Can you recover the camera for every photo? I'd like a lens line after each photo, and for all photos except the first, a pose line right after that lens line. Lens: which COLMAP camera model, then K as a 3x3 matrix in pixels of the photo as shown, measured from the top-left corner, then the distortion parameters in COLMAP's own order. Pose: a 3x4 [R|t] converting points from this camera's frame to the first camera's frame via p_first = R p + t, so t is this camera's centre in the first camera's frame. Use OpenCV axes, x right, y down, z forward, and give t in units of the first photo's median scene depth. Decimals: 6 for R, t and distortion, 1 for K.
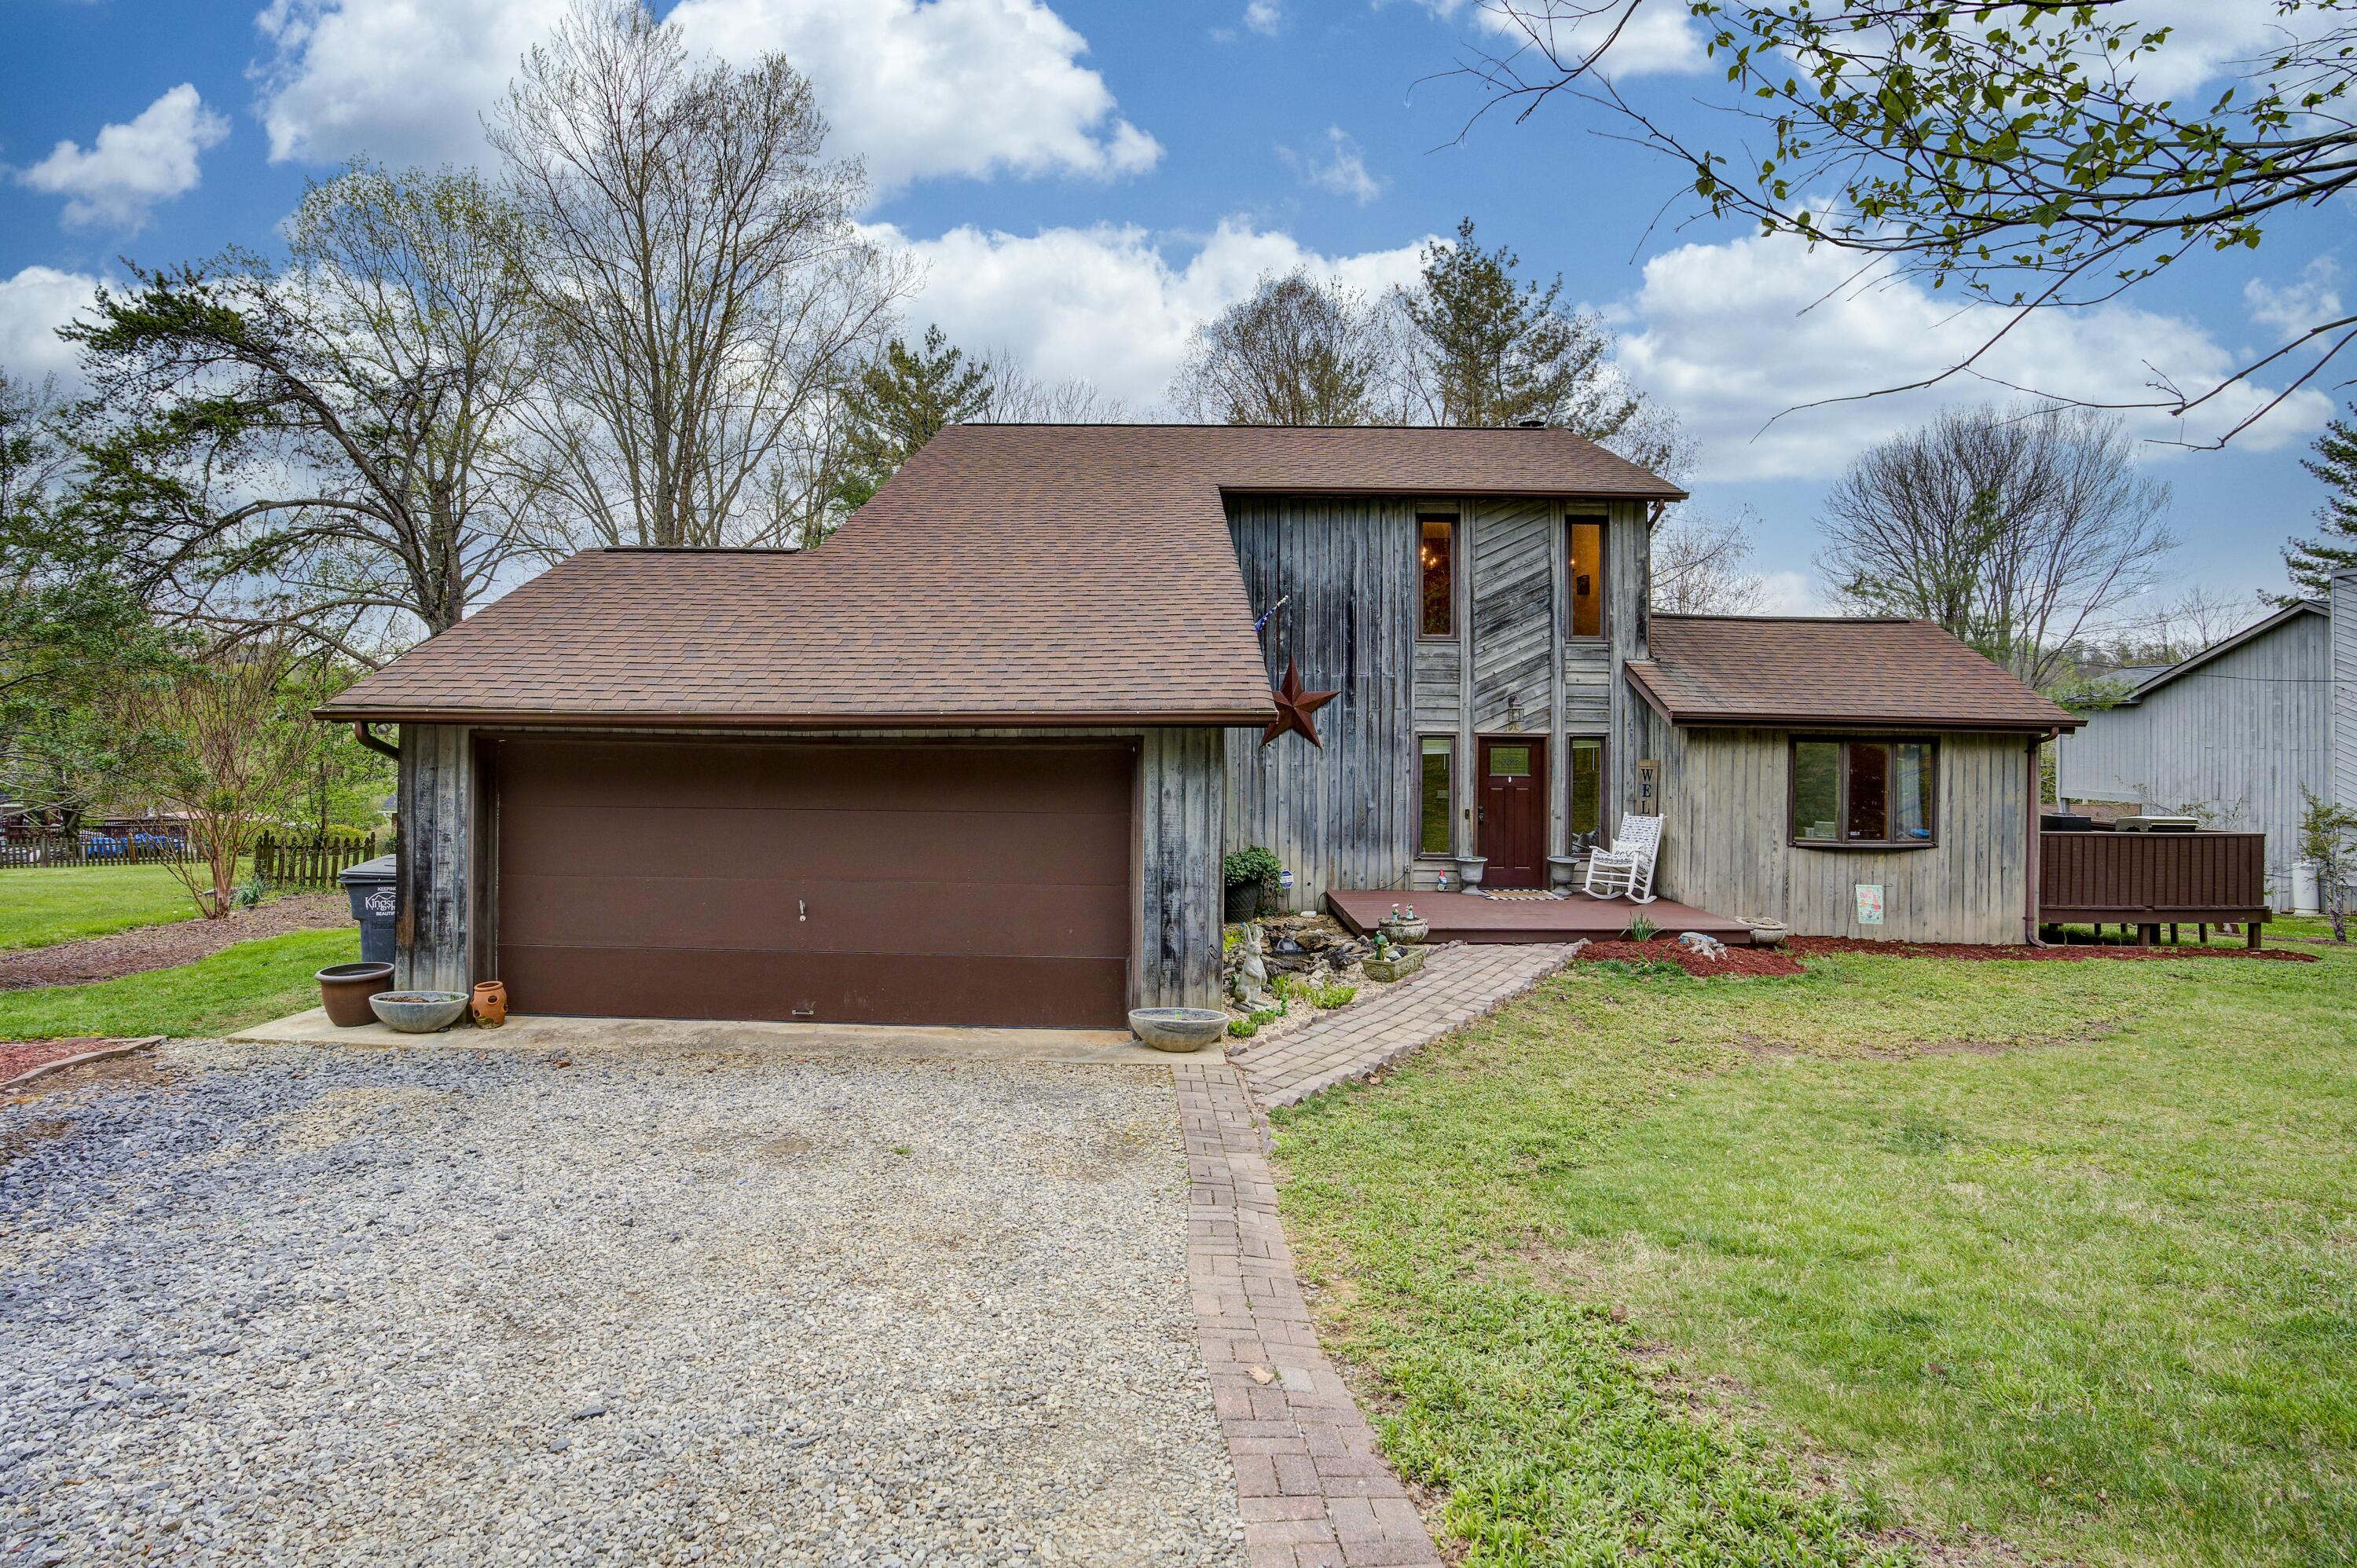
lens RADIAL K [[1086.6, 0, 1168.6], [0, 1086.6, 716.2], [0, 0, 1]] dist [-0.051015, 0.018203]
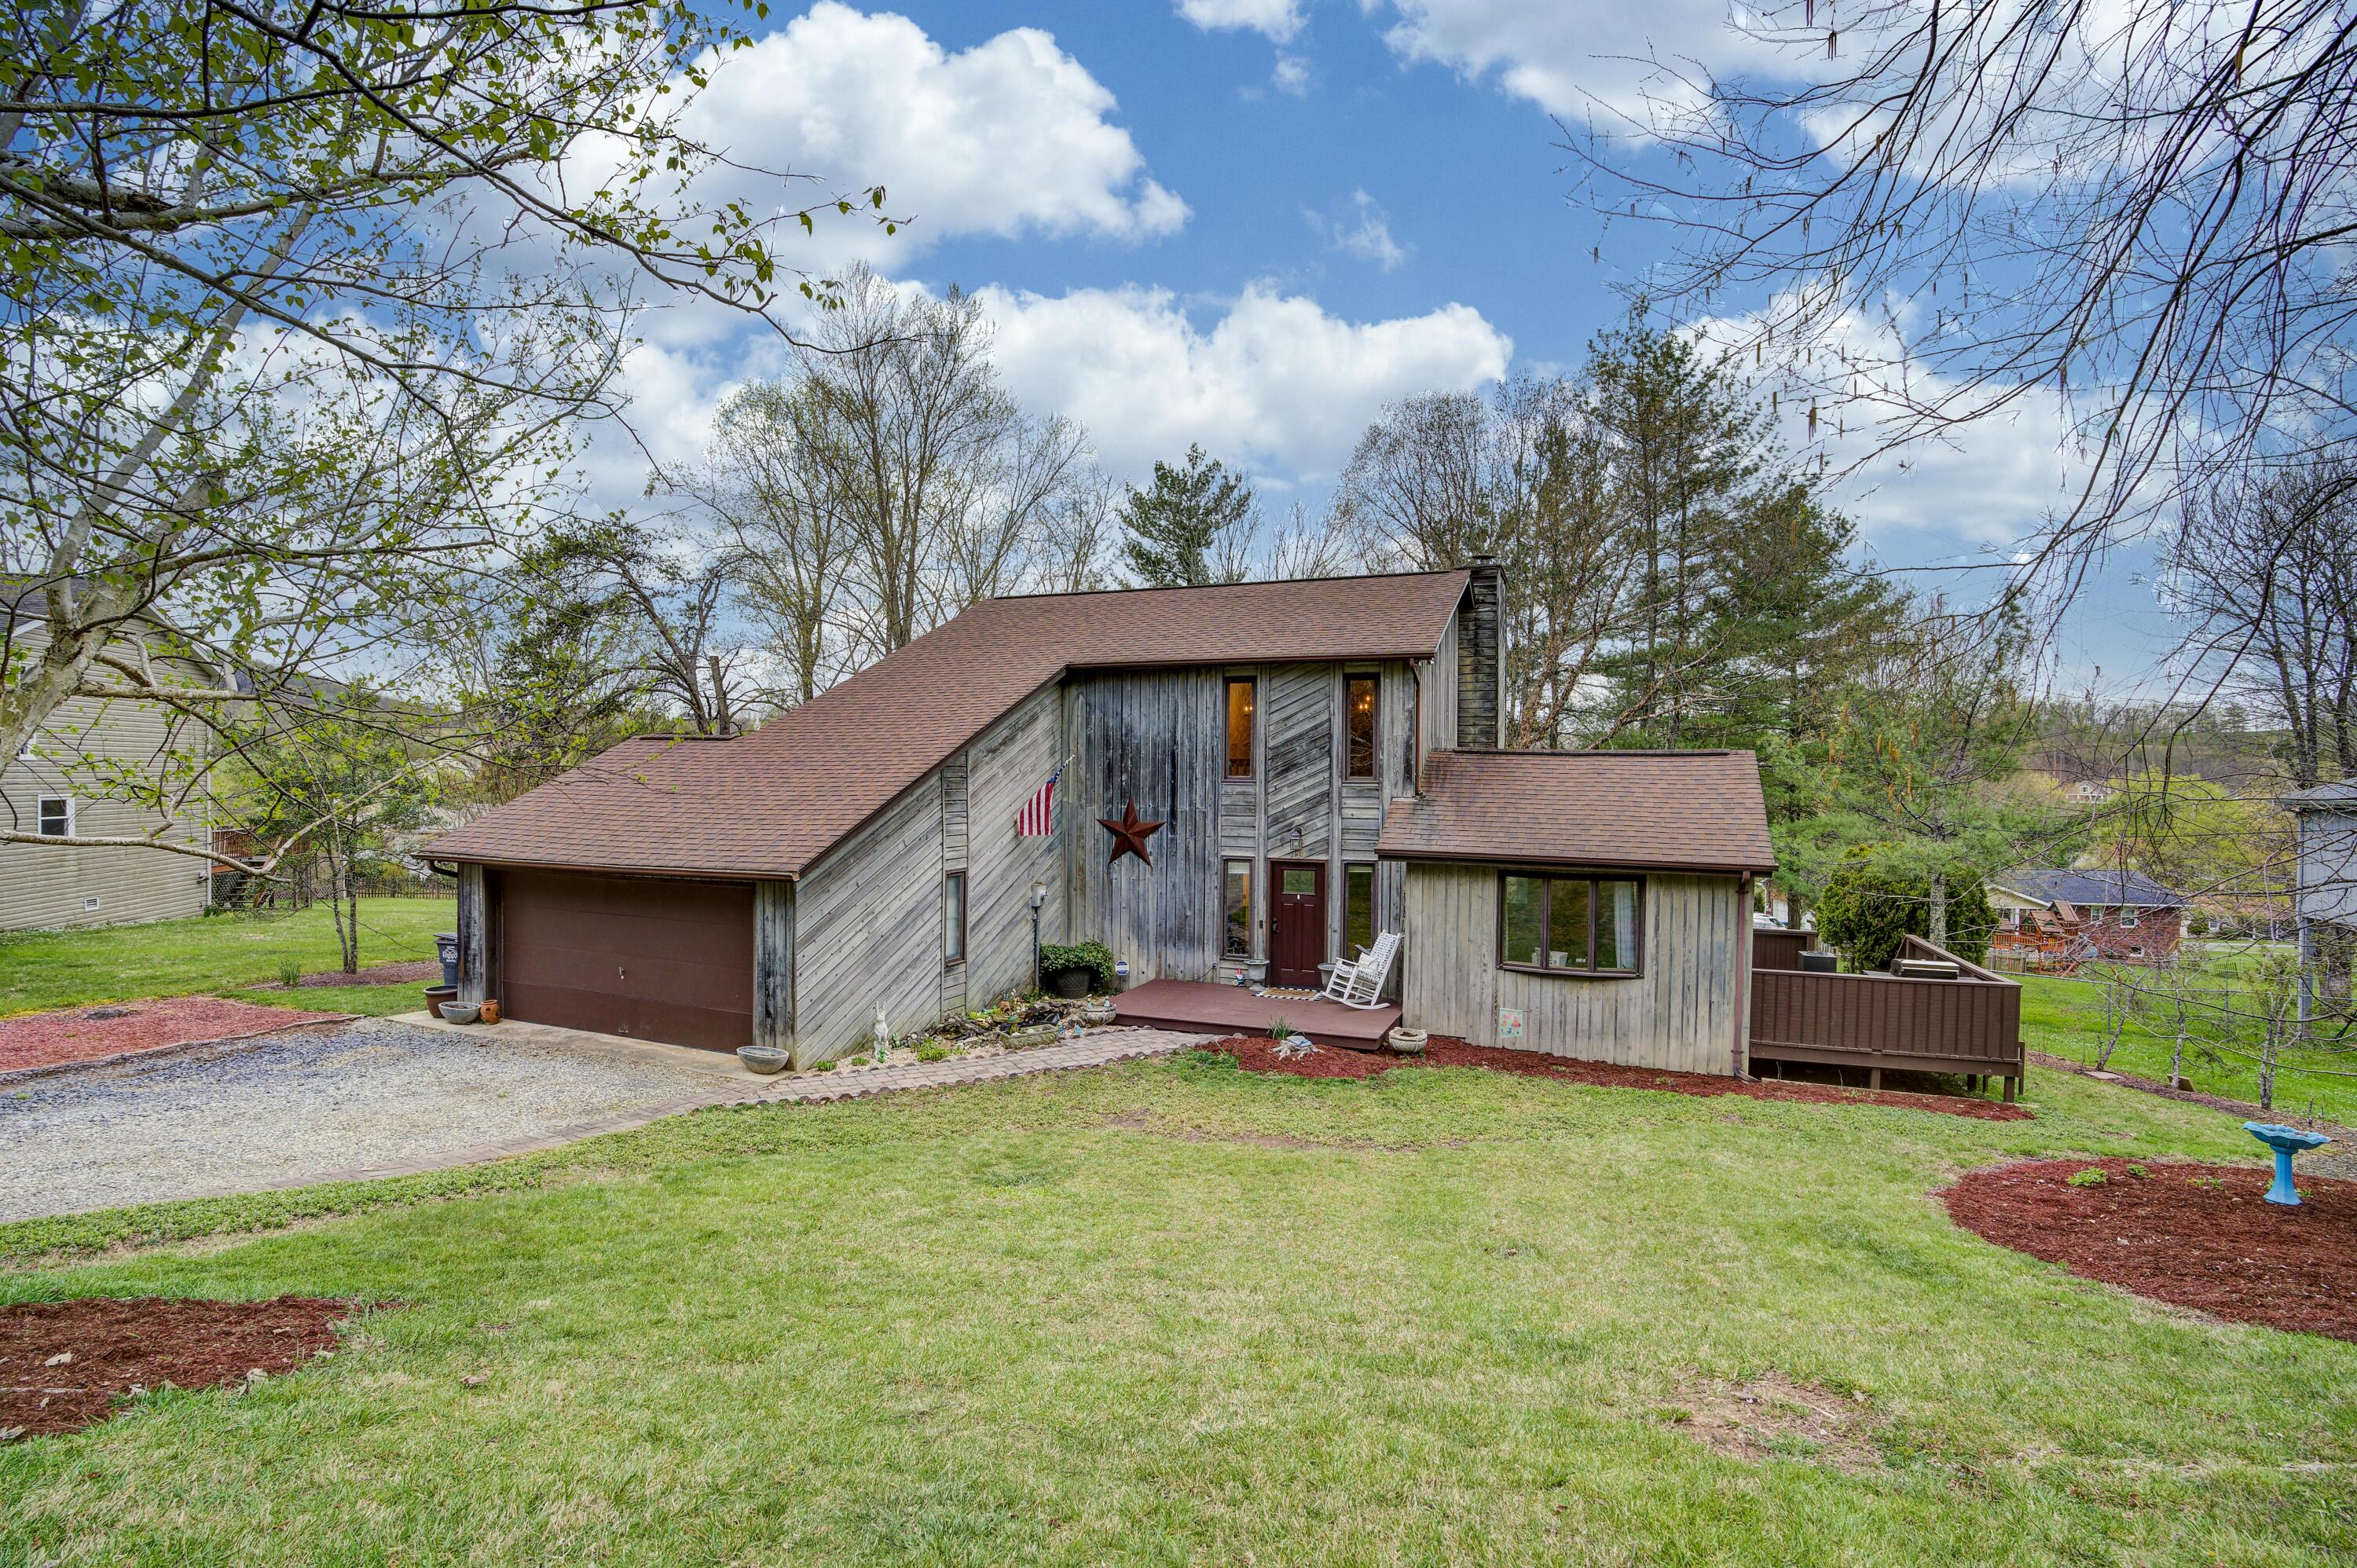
lens RADIAL K [[1081.6, 0, 1204.6], [0, 1081.6, 782.9], [0, 0, 1]] dist [-0.066233, 0.025519]
pose [[0.934940, 0.001775, -0.354802, 0.645503], [0.002331, 0.999935, 0.011146, -0.081537], [0.354798, -0.011248, 0.934875, -0.153751]]
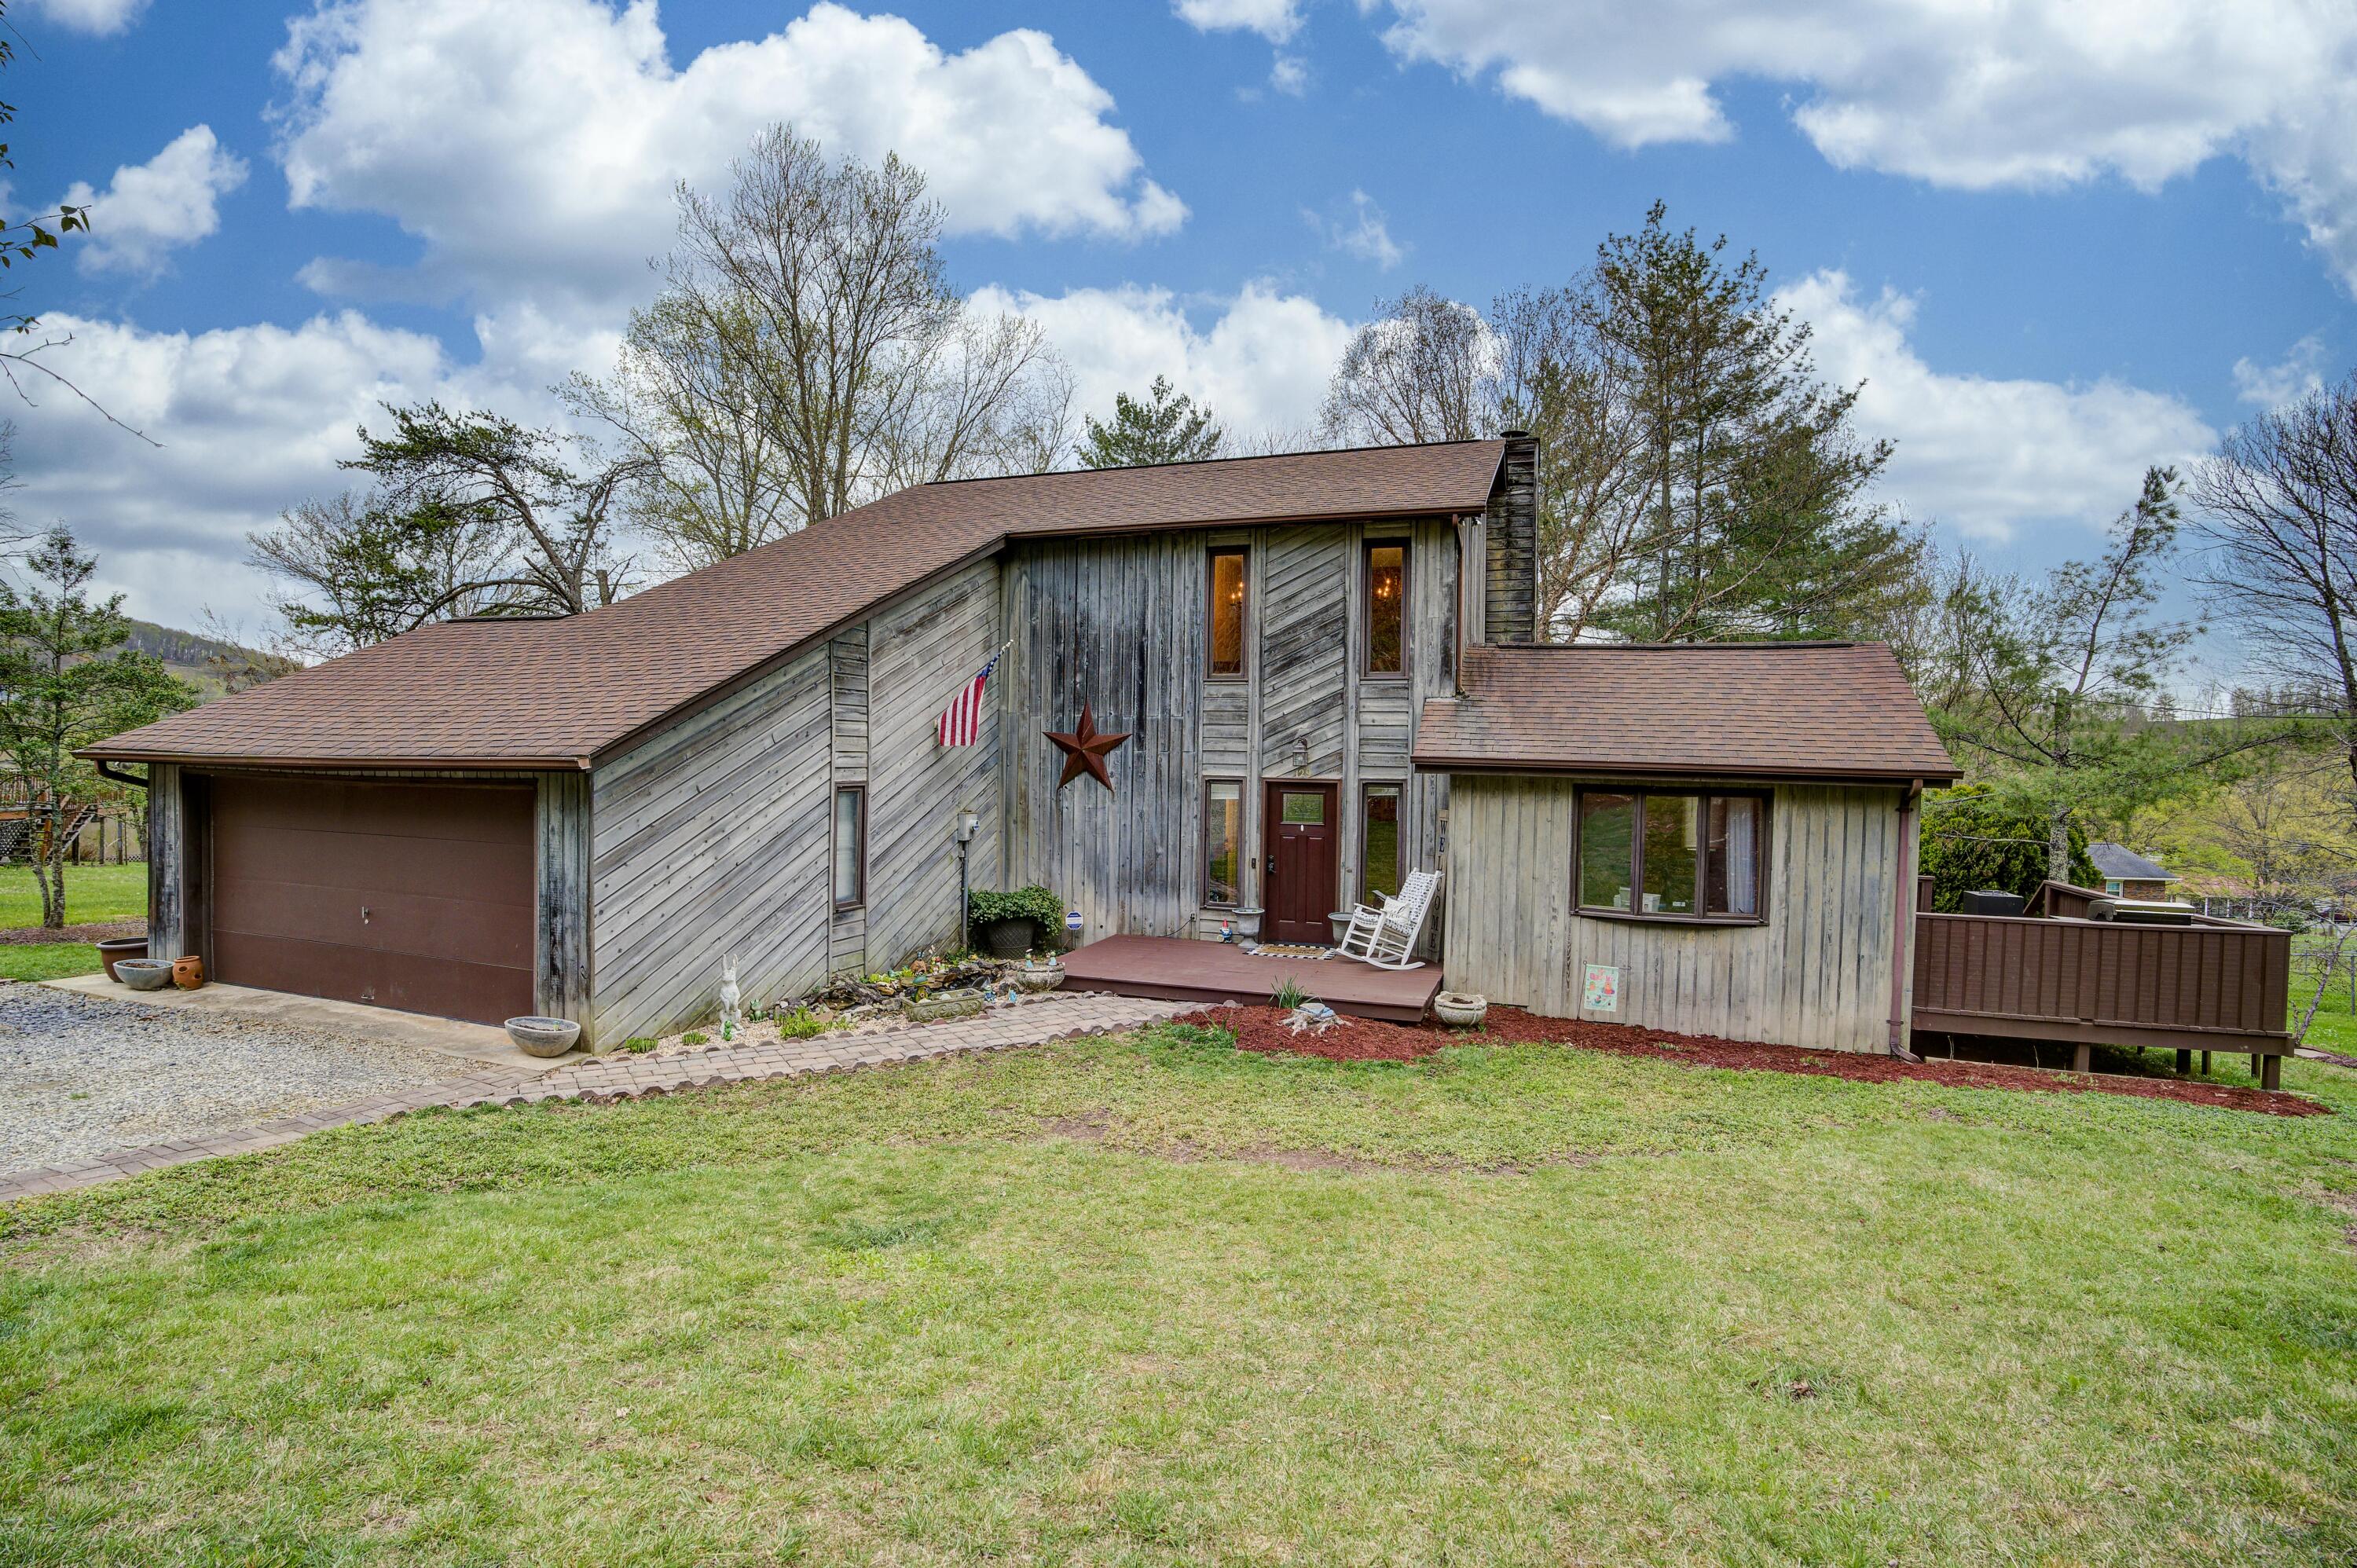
lens RADIAL K [[1081.6, 0, 1204.6], [0, 1081.6, 782.9], [0, 0, 1]] dist [-0.066233, 0.025519]
pose [[0.947909, 0.013058, -0.318275, 0.534447], [-0.004203, 0.999585, 0.028492, -0.006498], [0.318515, -0.025671, 0.947570, 0.092279]]
